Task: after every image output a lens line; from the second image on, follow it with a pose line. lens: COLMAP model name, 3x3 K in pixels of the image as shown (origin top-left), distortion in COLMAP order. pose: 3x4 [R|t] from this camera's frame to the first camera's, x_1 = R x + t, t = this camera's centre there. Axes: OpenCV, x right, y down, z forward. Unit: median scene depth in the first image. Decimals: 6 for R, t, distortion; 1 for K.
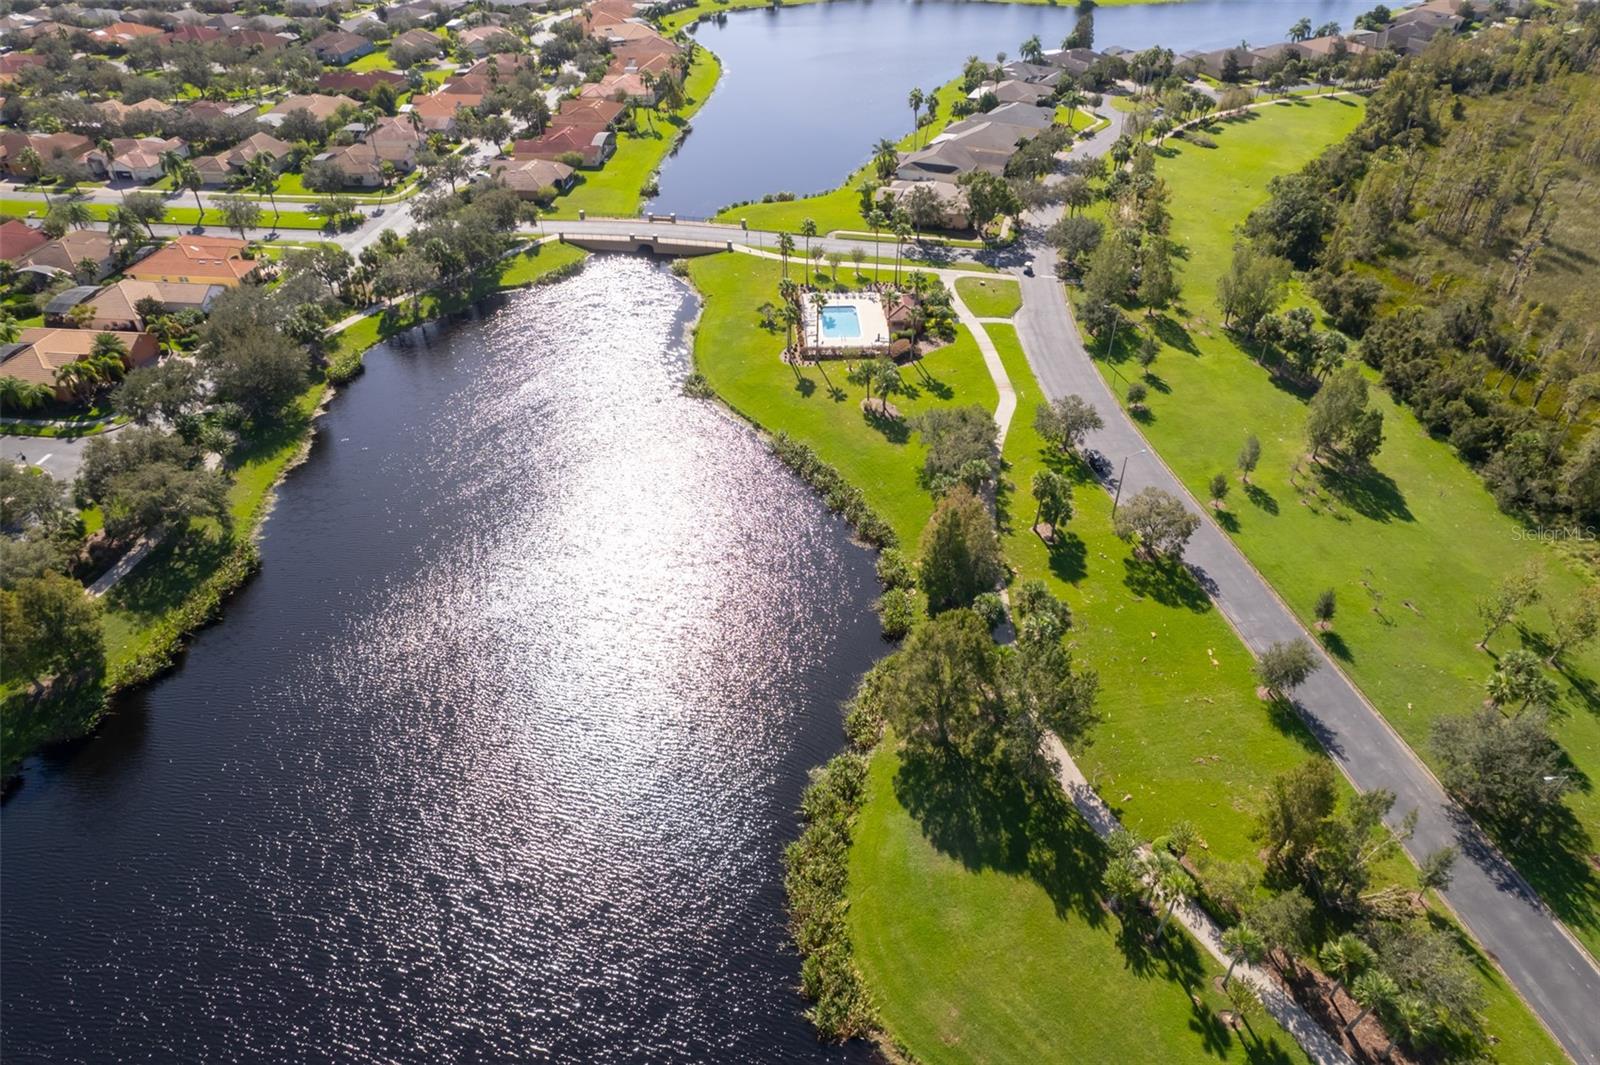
lens RADIAL K [[1030.1, 0, 803.3], [0, 1030.1, 528.3], [0, 0, 1]] dist [-0.081678, 0.077308]
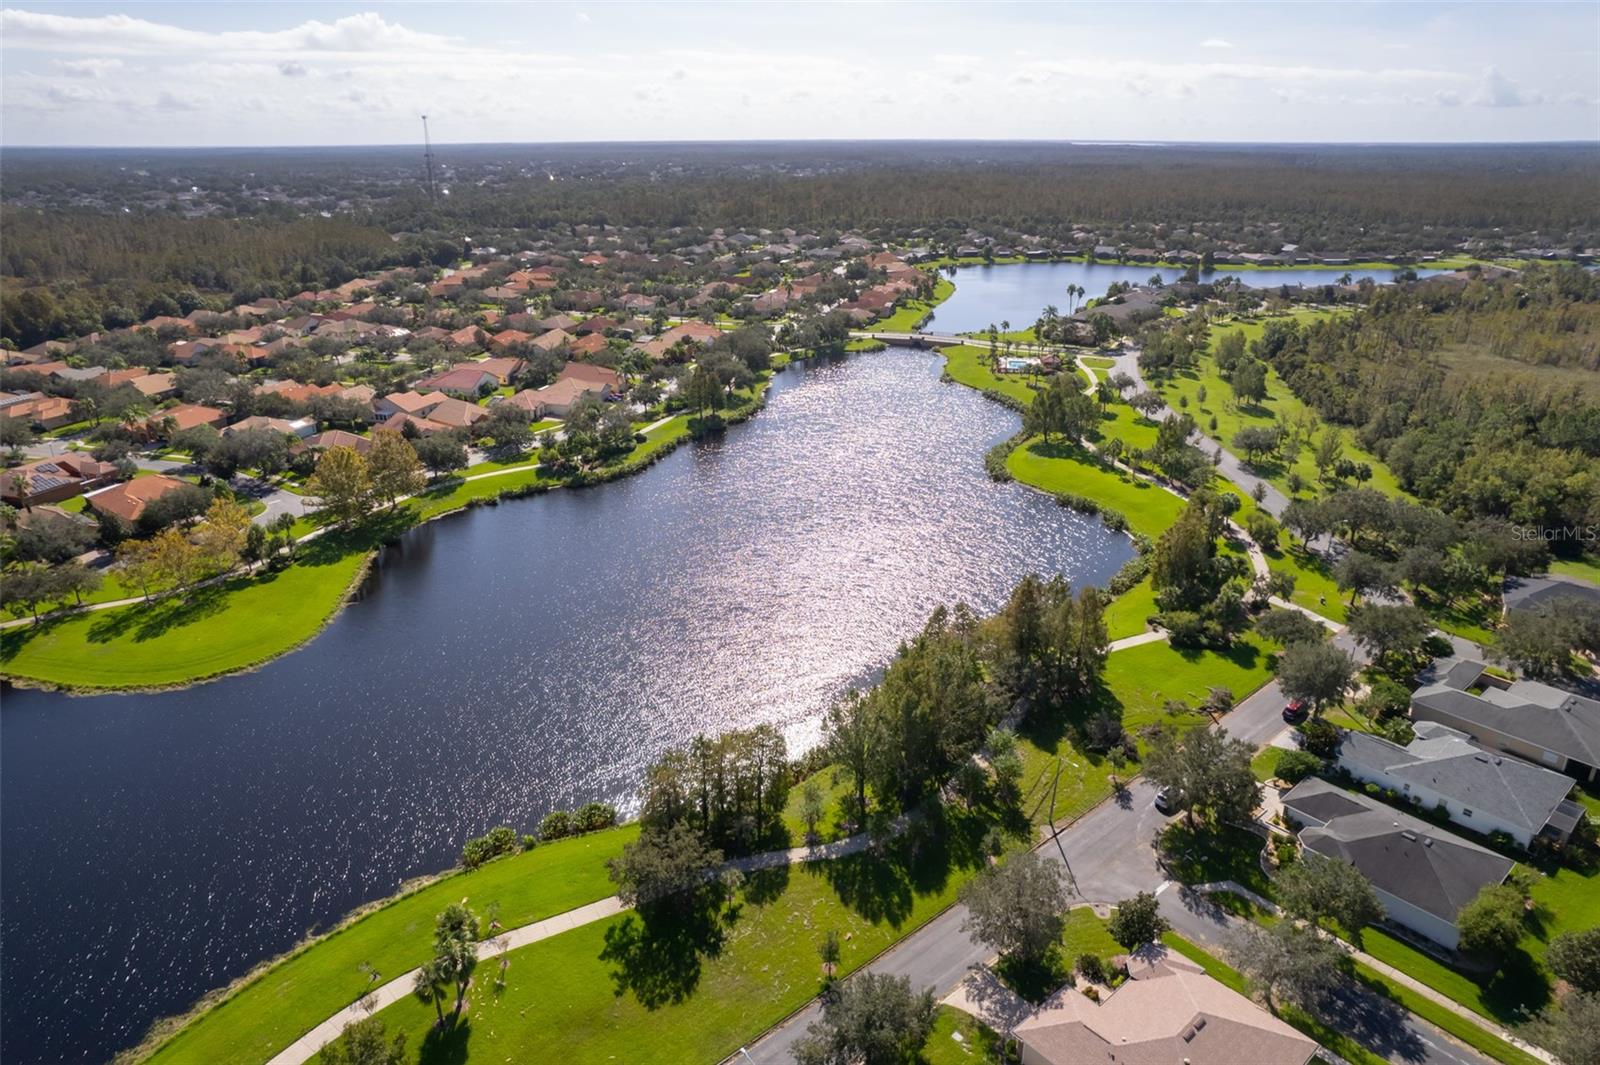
lens RADIAL K [[1030.1, 0, 803.3], [0, 1030.1, 528.3], [0, 0, 1]] dist [-0.081678, 0.077308]
pose [[0.980632, 0.071987, -0.182152, 0.011044], [-0.118022, 0.959383, -0.256232, 0.635230], [0.156308, 0.272768, 0.949297, -0.836442]]
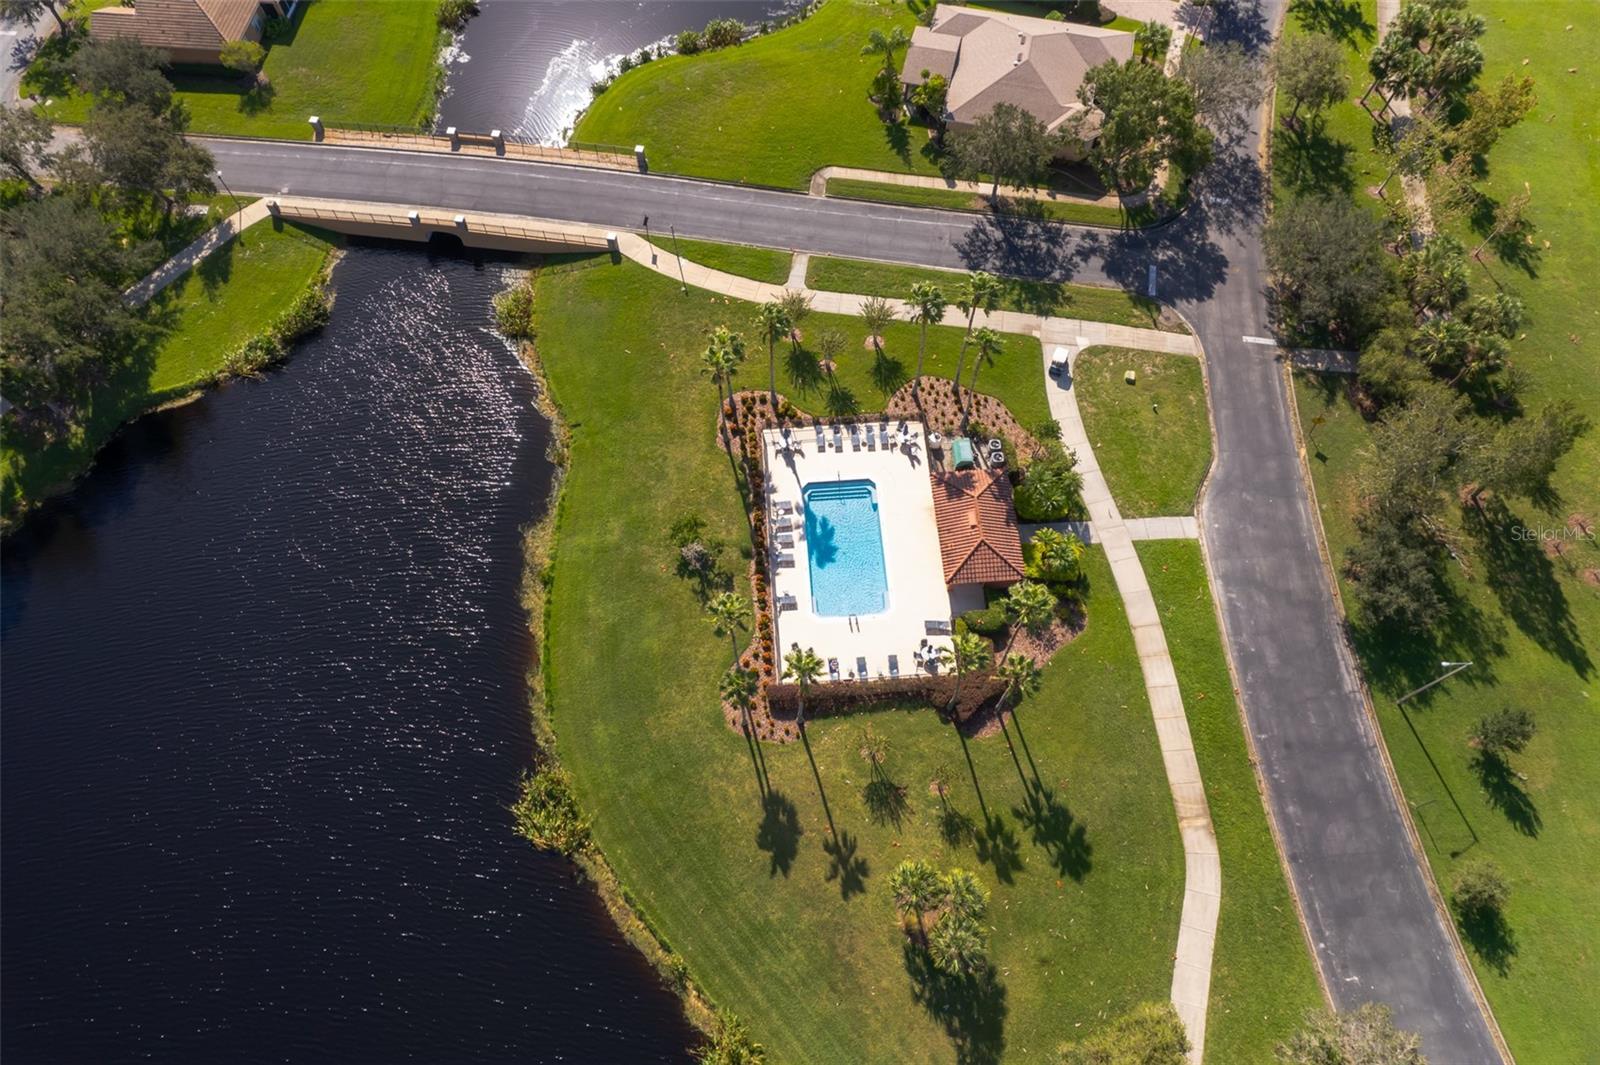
lens RADIAL K [[1030.1, 0, 803.3], [0, 1030.1, 528.3], [0, 0, 1]] dist [-0.081678, 0.077308]
pose [[0.999492, -0.027130, 0.016731, 0.007992], [0.017131, 0.899874, 0.435814, -0.399763], [-0.026879, -0.435306, 0.899881, 0.543090]]
